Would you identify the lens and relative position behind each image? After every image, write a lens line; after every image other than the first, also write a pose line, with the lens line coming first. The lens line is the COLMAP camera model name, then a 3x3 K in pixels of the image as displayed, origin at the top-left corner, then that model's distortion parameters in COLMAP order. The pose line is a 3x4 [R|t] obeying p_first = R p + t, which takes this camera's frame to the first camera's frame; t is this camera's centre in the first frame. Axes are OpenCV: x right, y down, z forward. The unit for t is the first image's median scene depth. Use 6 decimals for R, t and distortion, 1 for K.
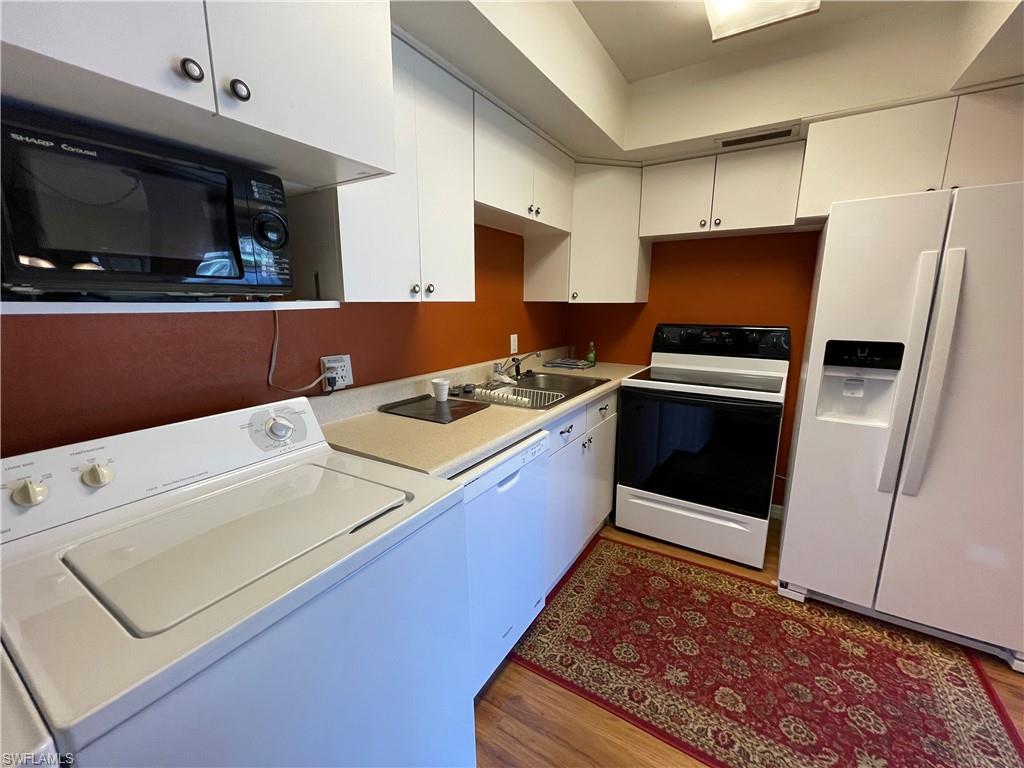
lens RADIAL K [[413.4, 0, 509.5], [0, 413.4, 386.3], [0, 0, 1]] dist [-0.001294, -0.000047]
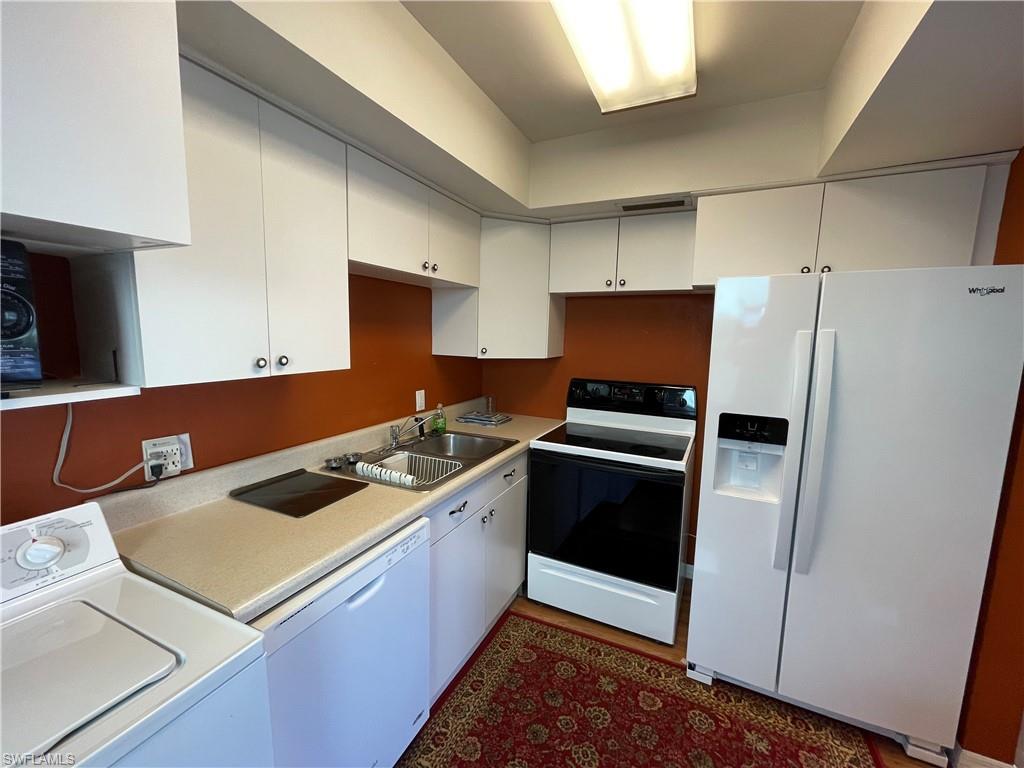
lens RADIAL K [[410.4, 0, 512.0], [0, 410.4, 384.0], [0, 0, 1]] dist [-0.001865, 0.000384]
pose [[0.992815, 0.004868, 0.119557, 0.152365], [0.003585, 0.997513, -0.070389, -0.105848], [-0.119602, 0.070312, 0.990329, 0.081601]]
